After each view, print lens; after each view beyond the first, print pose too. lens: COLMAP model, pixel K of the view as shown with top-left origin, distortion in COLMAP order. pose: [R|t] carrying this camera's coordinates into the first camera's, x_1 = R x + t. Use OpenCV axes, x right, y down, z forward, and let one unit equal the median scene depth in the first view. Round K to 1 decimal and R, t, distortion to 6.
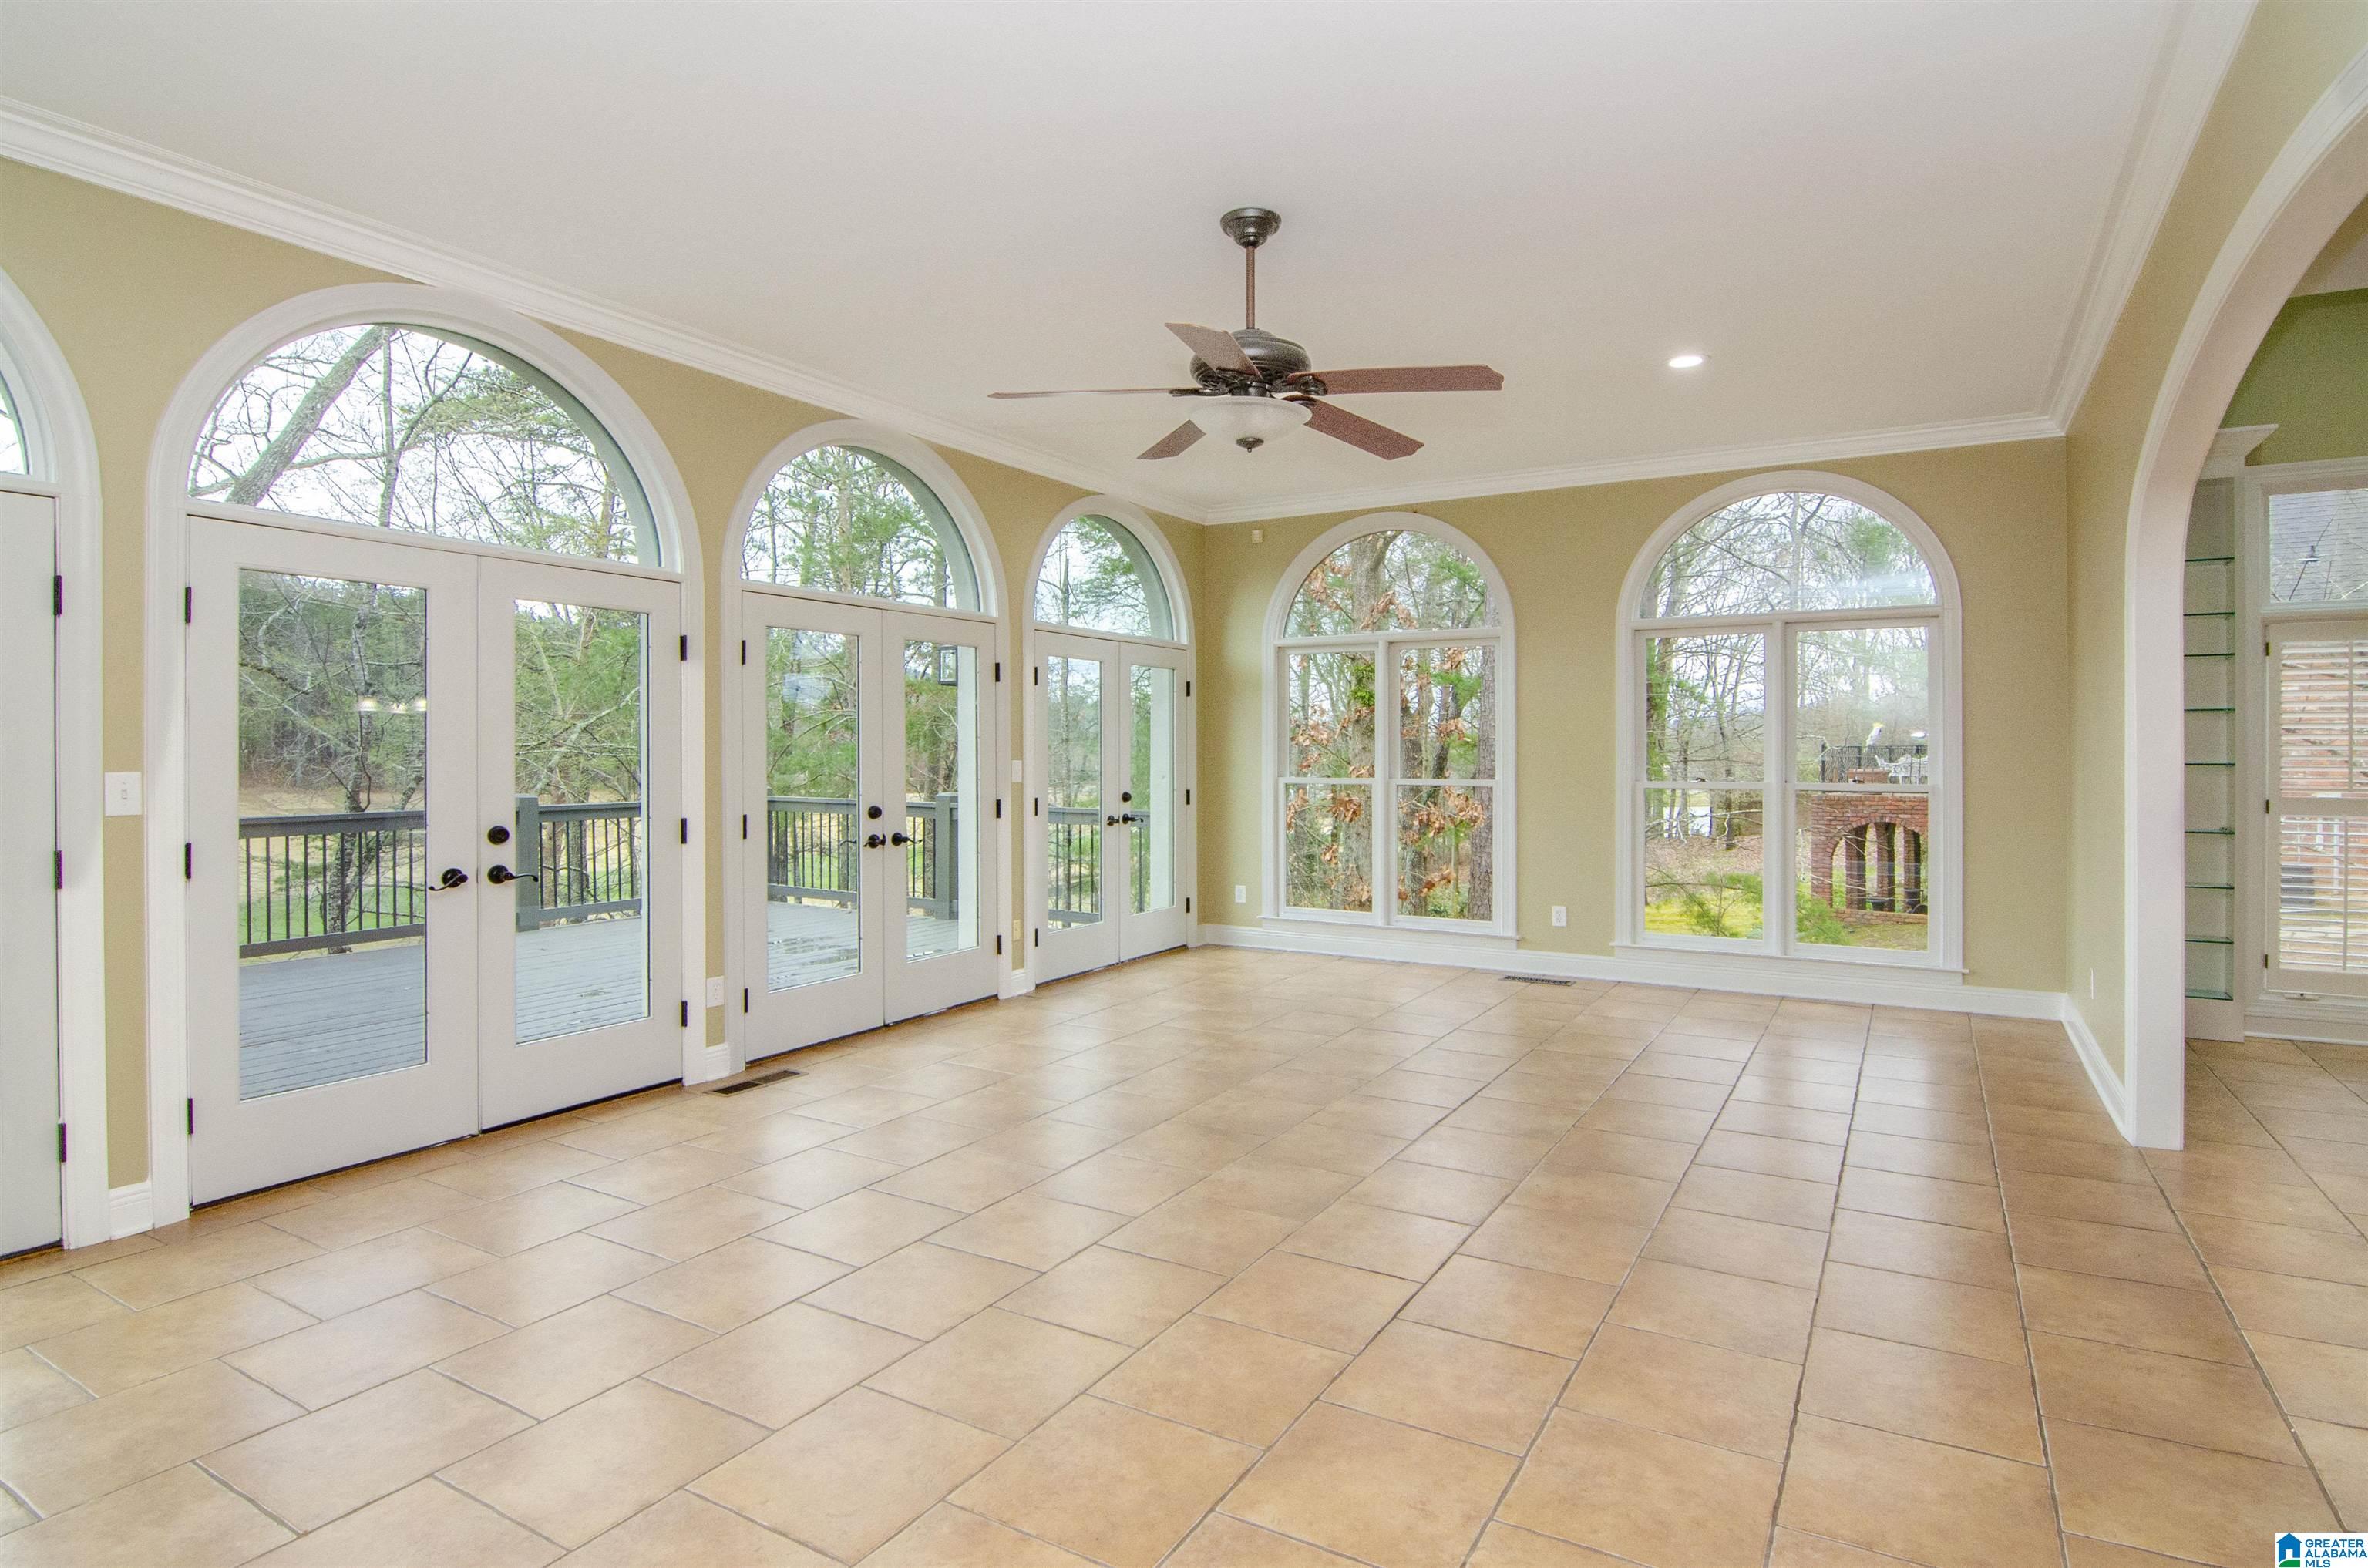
lens RADIAL K [[1251.7, 0, 1195.8], [0, 1251.7, 788.9], [0, 0, 1]] dist [-0.015275, -0.000621]
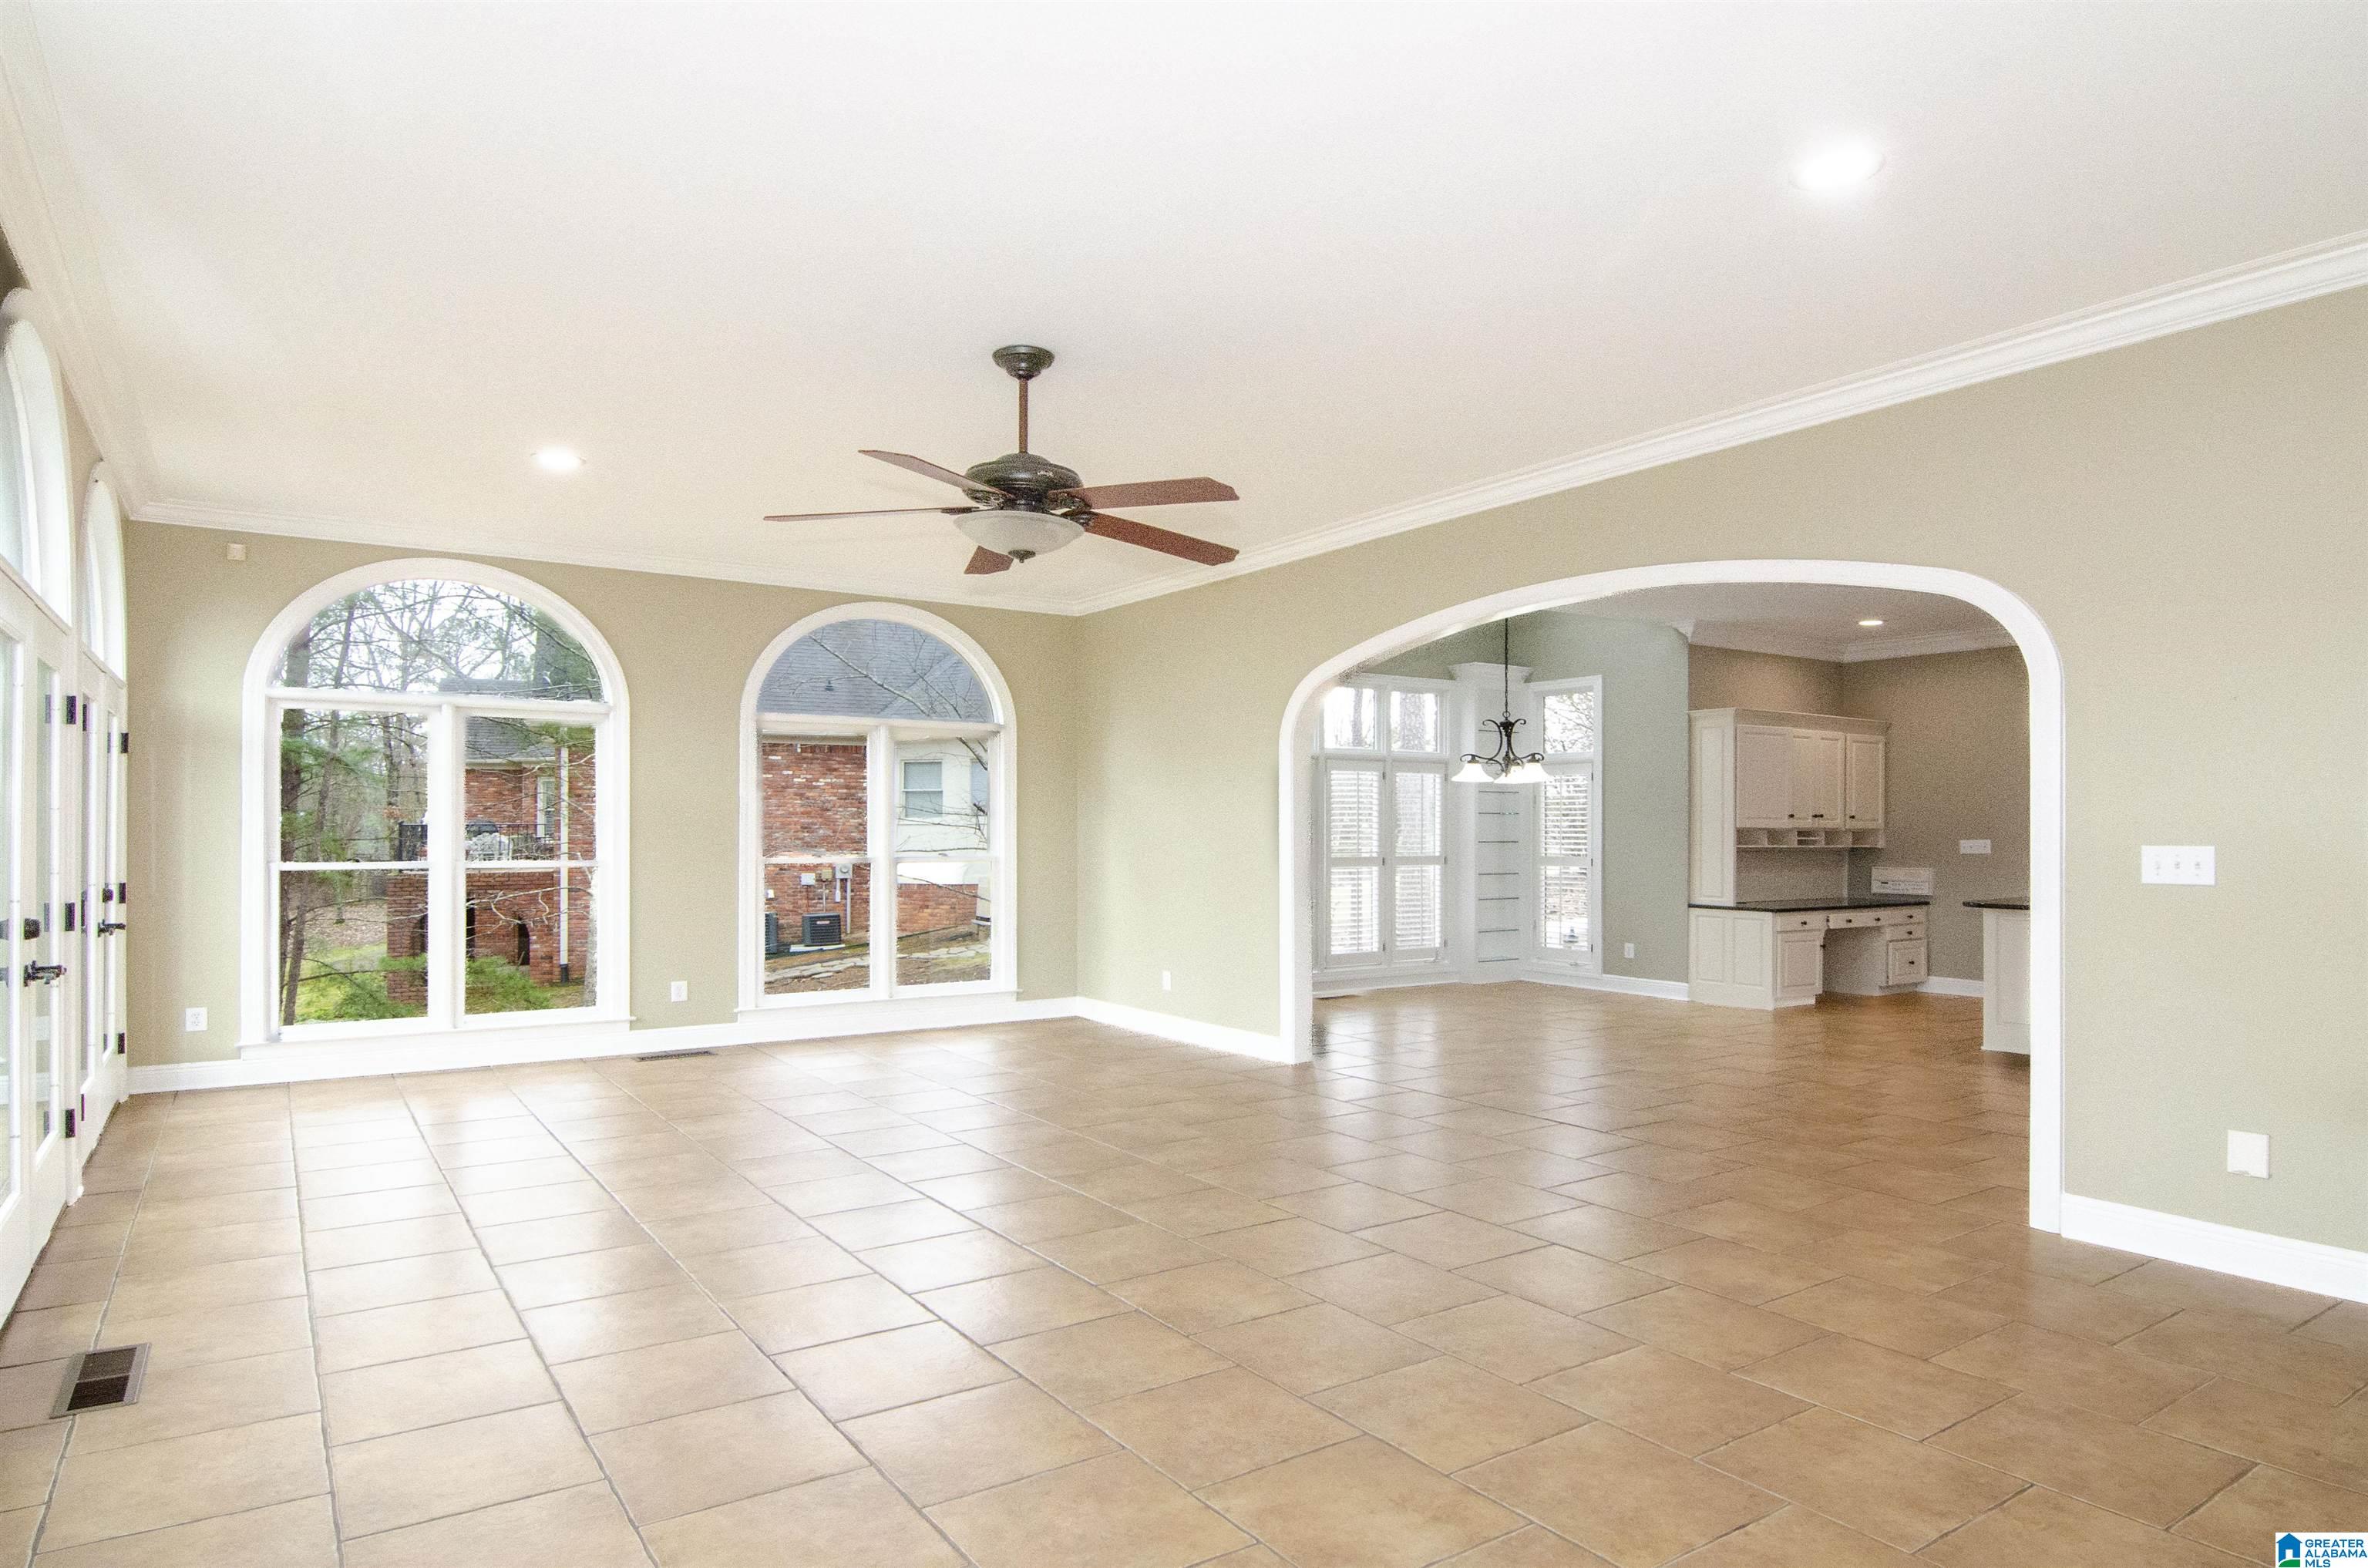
lens RADIAL K [[1197.8, 0, 1185.1], [0, 1197.8, 824.9], [0, 0, 1]] dist [-0.019533, -0.000638]
pose [[0.490915, 0.005208, 0.871192, -0.356768], [0.025423, 0.999471, -0.020301, -0.003879], [-0.870836, 0.032114, 0.490523, 0.157474]]
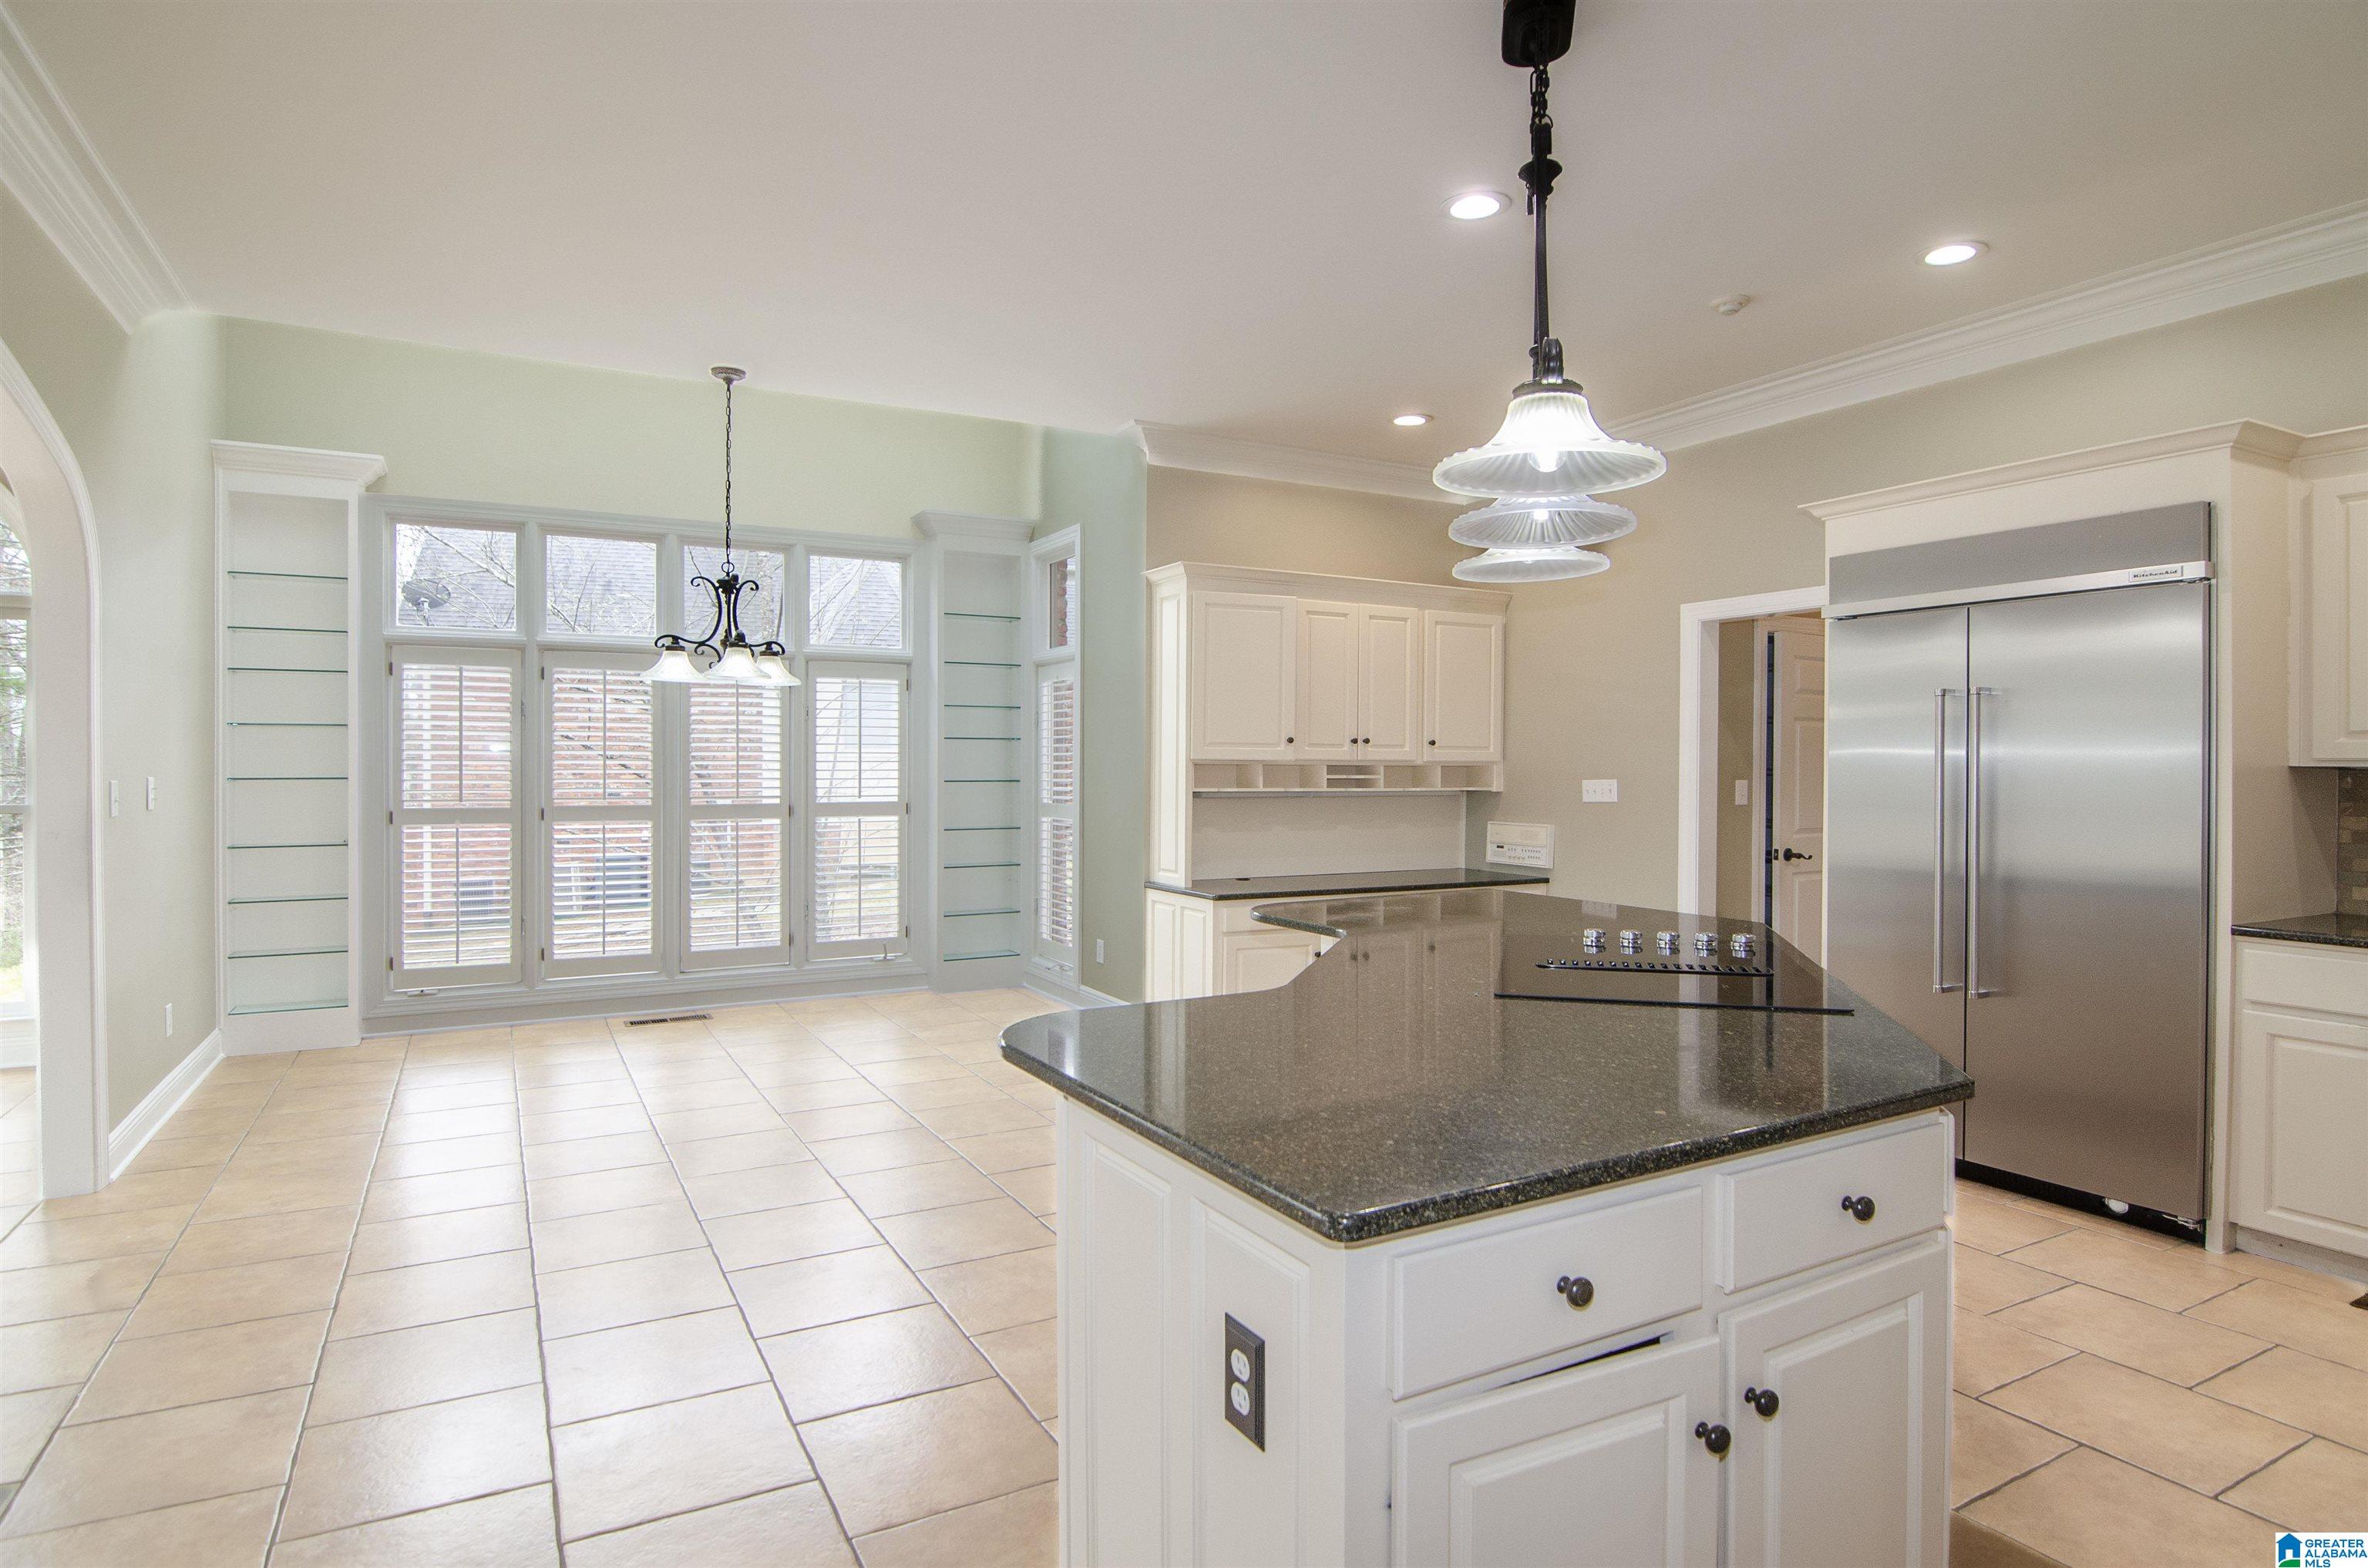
lens RADIAL K [[1251.7, 0, 1195.8], [0, 1251.7, 788.9], [0, 0, 1]] dist [-0.015275, -0.000621]
pose [[0.503877, -0.014877, 0.863648, 0.329714], [0.025981, 0.999660, 0.002062, 0.005571], [-0.863385, 0.021399, 0.504092, -0.141562]]
